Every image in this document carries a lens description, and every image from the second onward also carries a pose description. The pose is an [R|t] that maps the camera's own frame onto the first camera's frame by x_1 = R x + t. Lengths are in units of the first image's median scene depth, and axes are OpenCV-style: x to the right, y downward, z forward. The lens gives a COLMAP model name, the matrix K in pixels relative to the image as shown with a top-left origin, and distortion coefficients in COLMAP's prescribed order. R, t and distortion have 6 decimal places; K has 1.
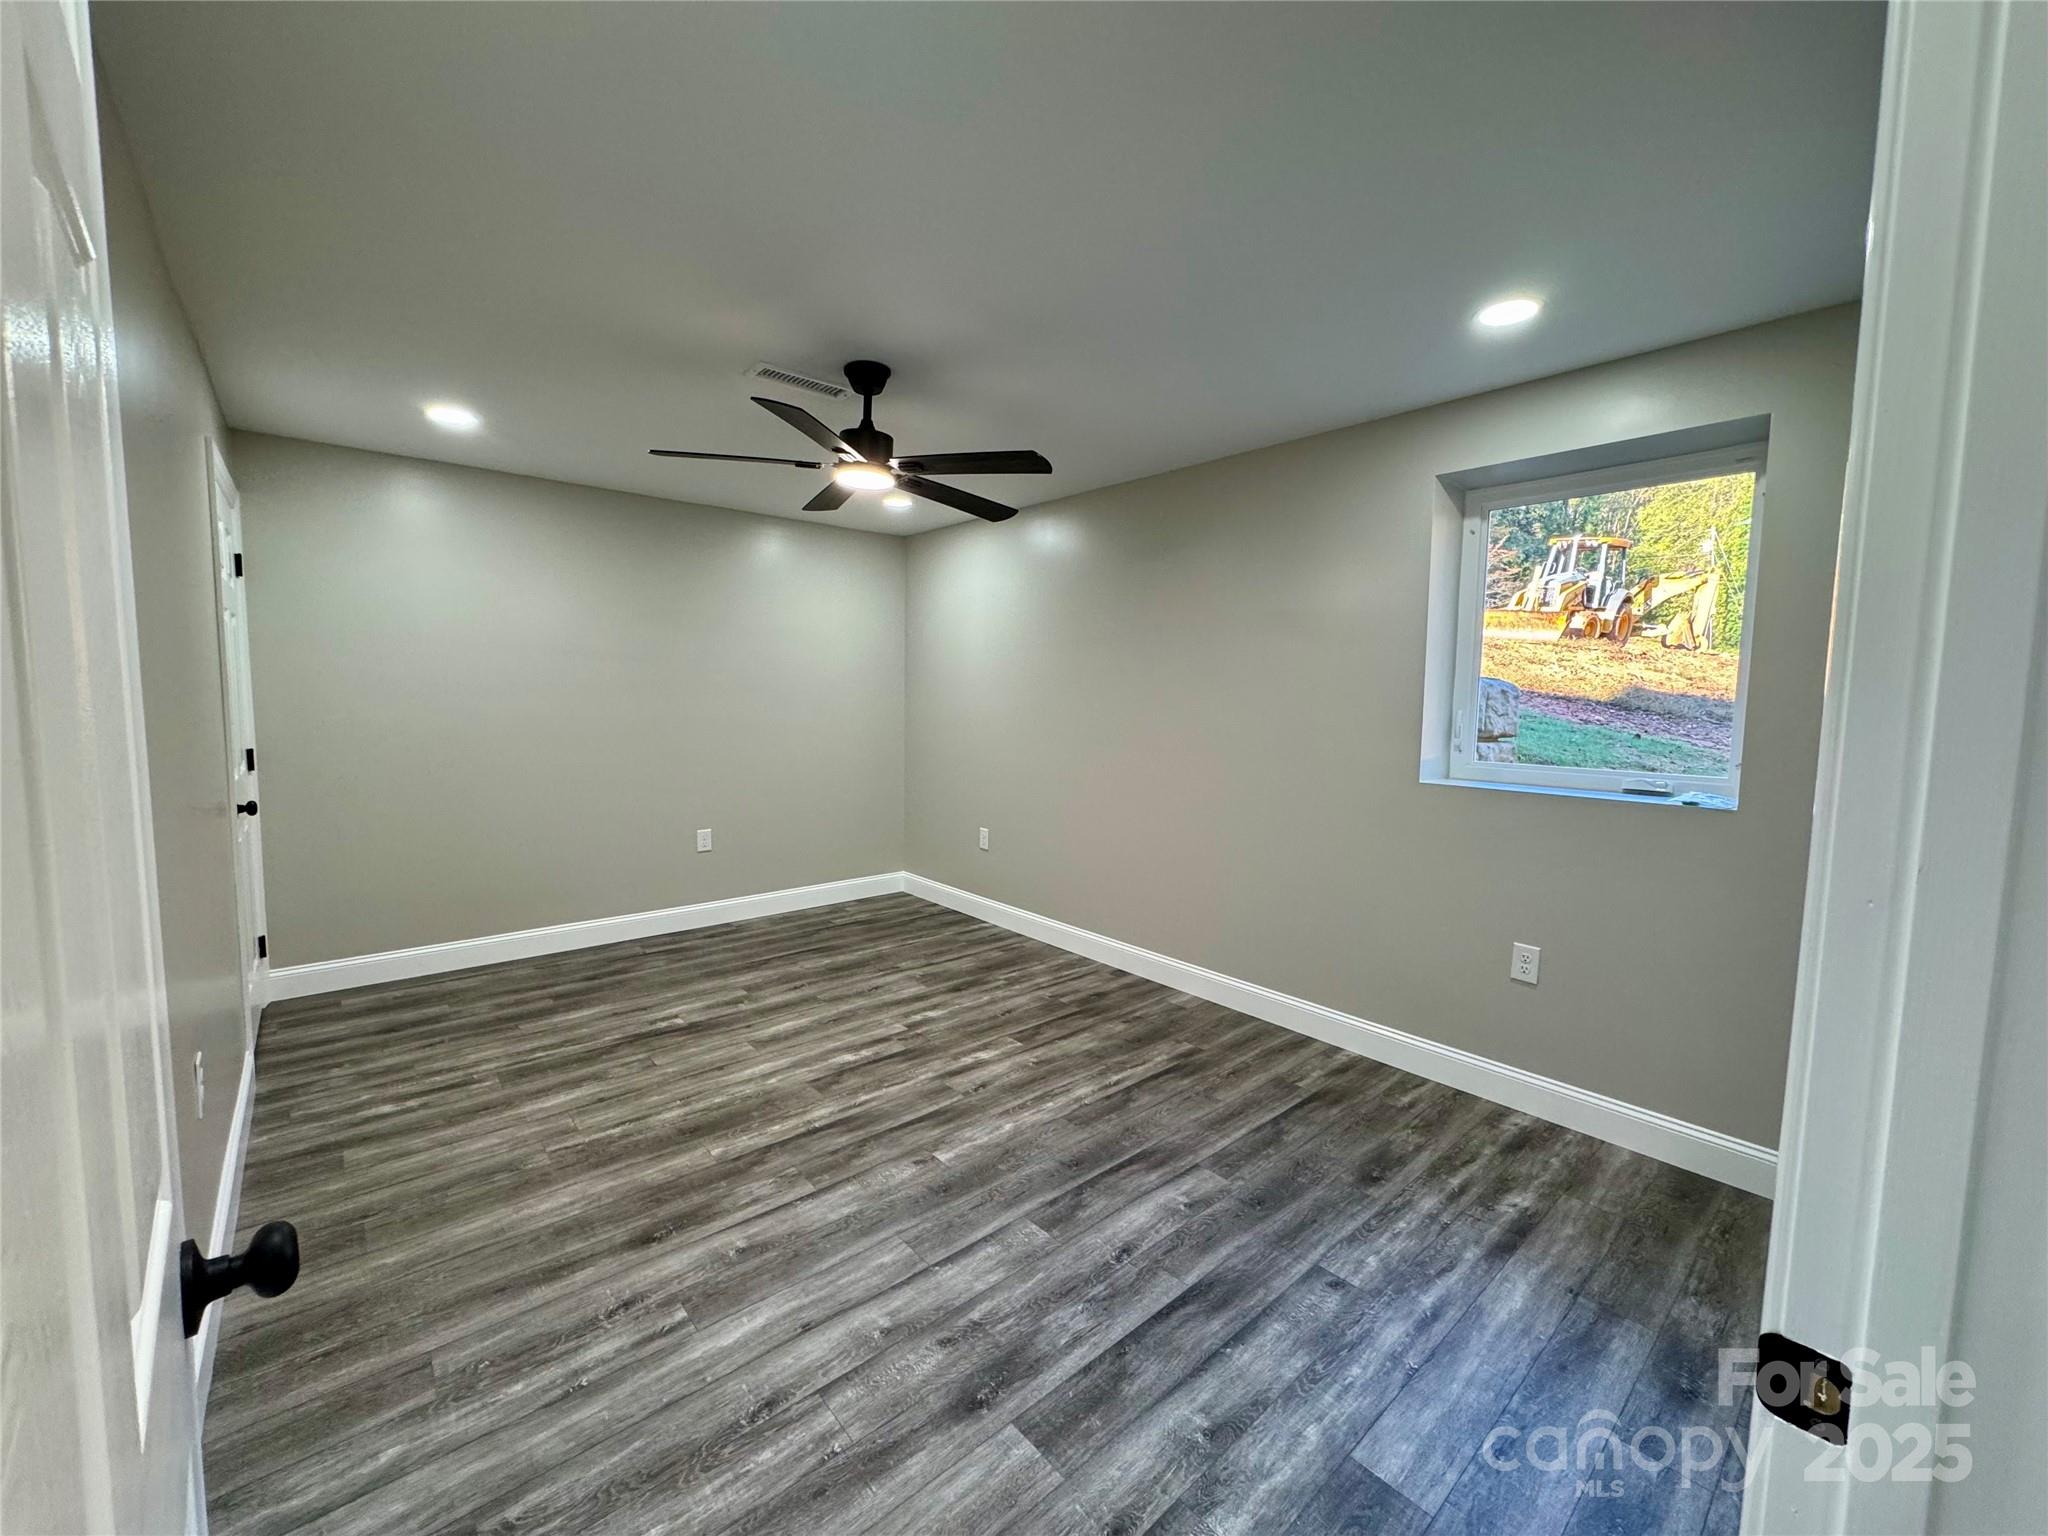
lens RADIAL K [[816.4, 0, 1021.5], [0, 816.4, 763.1], [0, 0, 1]] dist [0.000295, 0.000186]
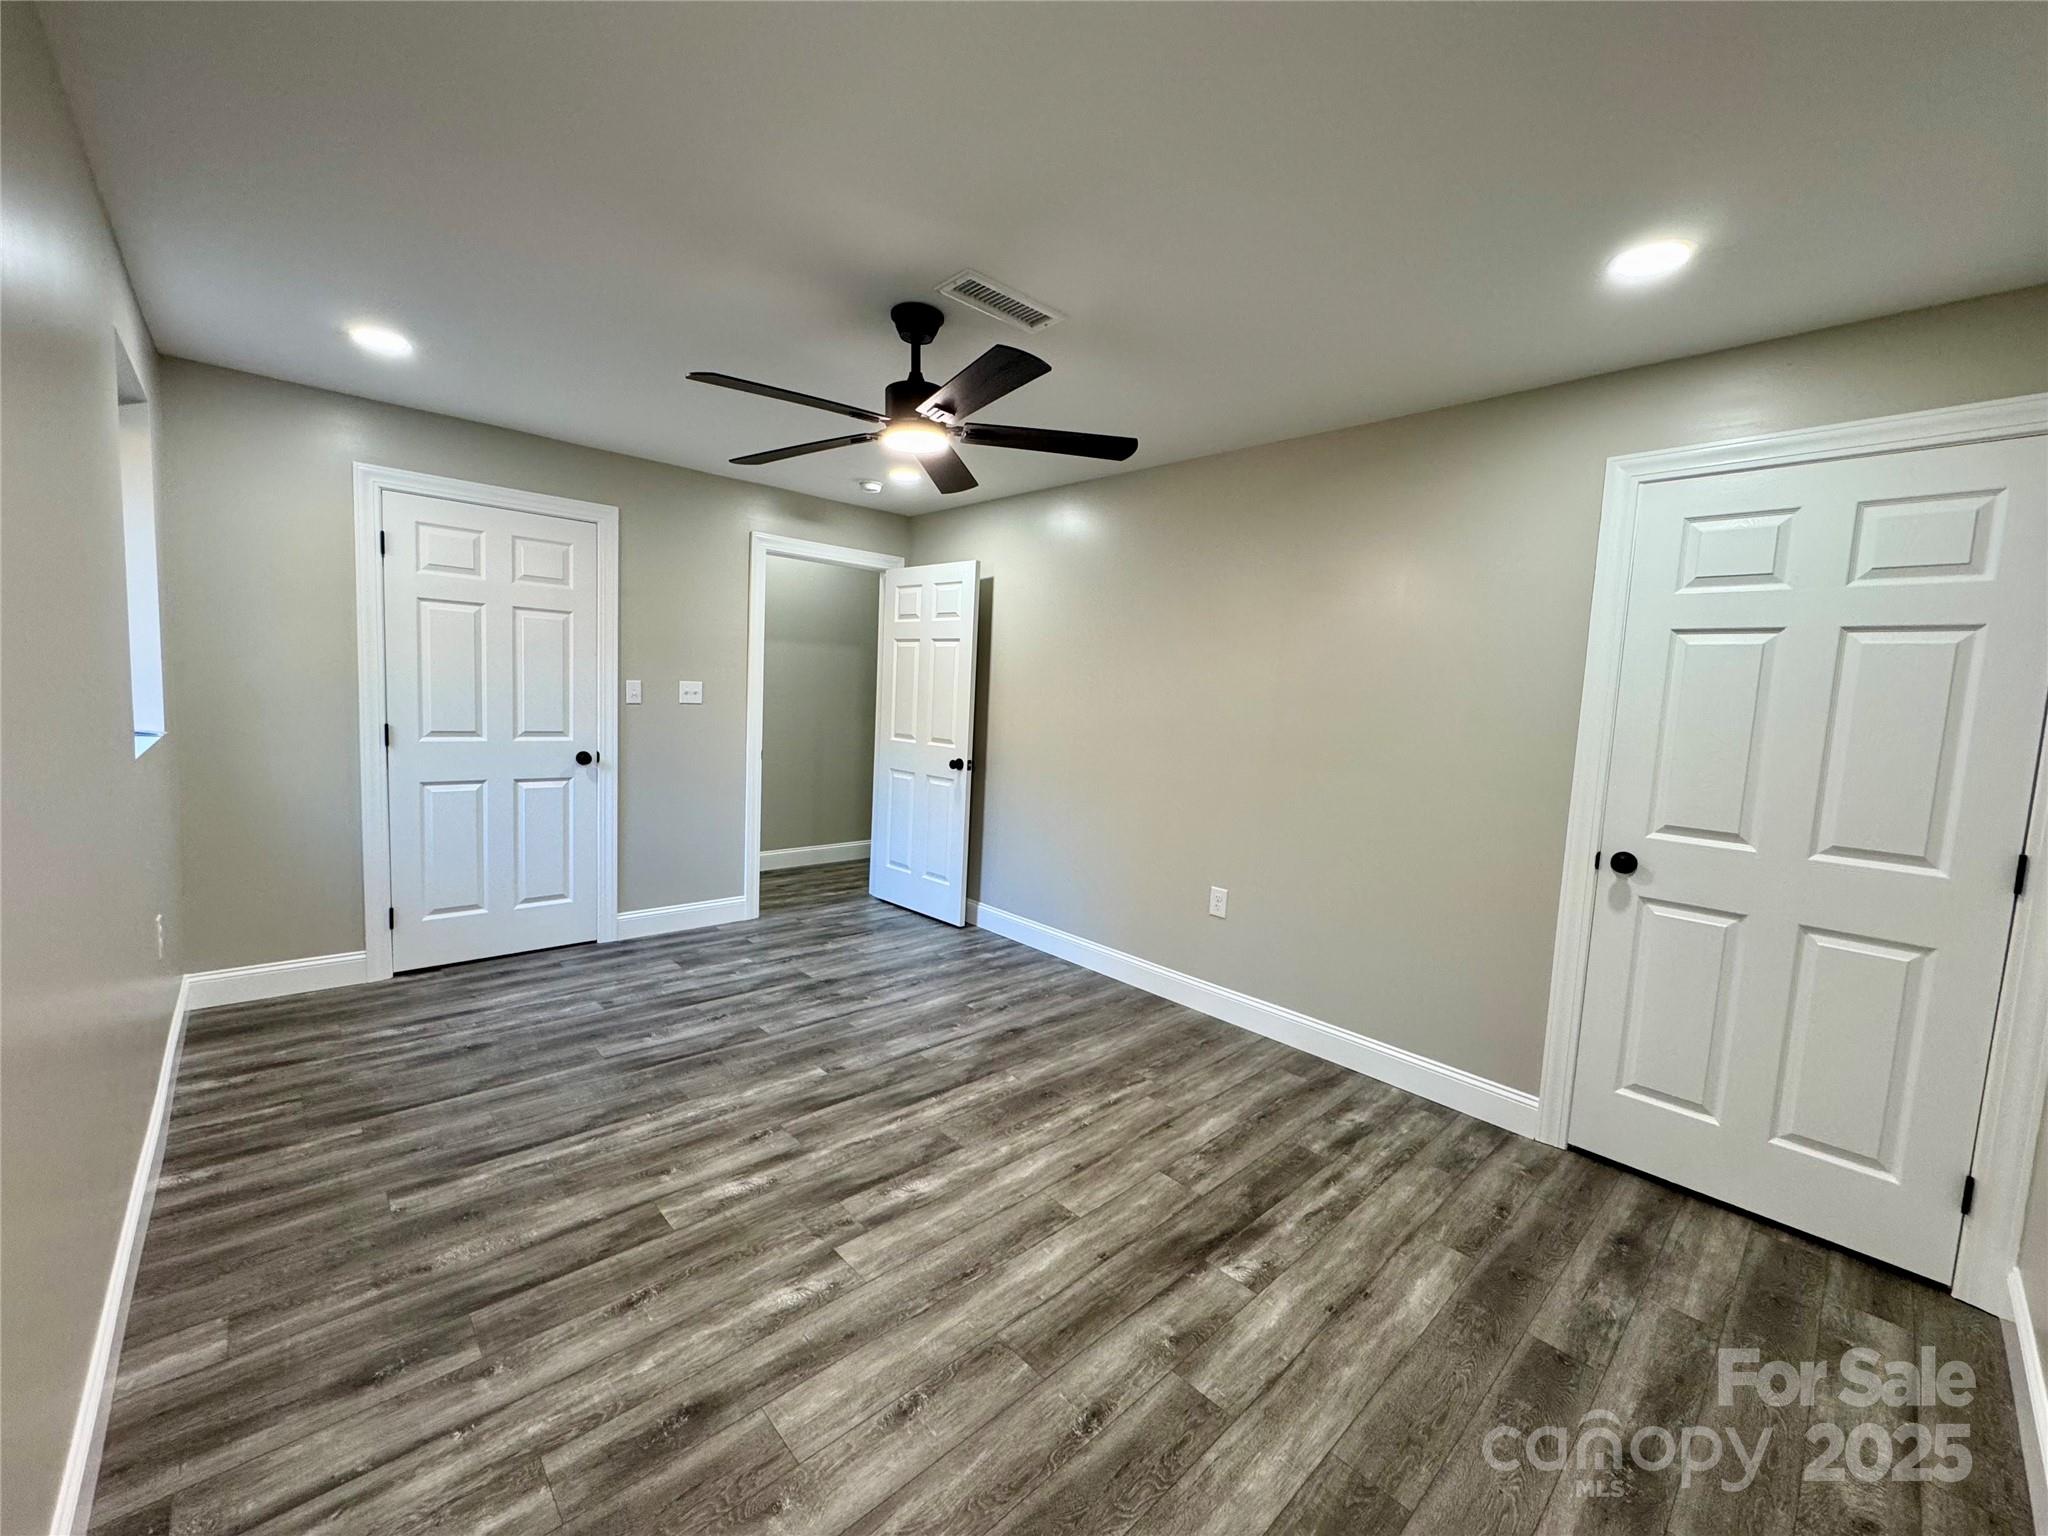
lens RADIAL K [[816.4, 0, 1021.5], [0, 816.4, 763.1], [0, 0, 1]] dist [0.000295, 0.000186]
pose [[-0.997340, -0.060039, -0.041333, -0.287654], [-0.066354, 0.982525, 0.173902, -0.166712], [0.030169, 0.176182, -0.983895, 1.921449]]
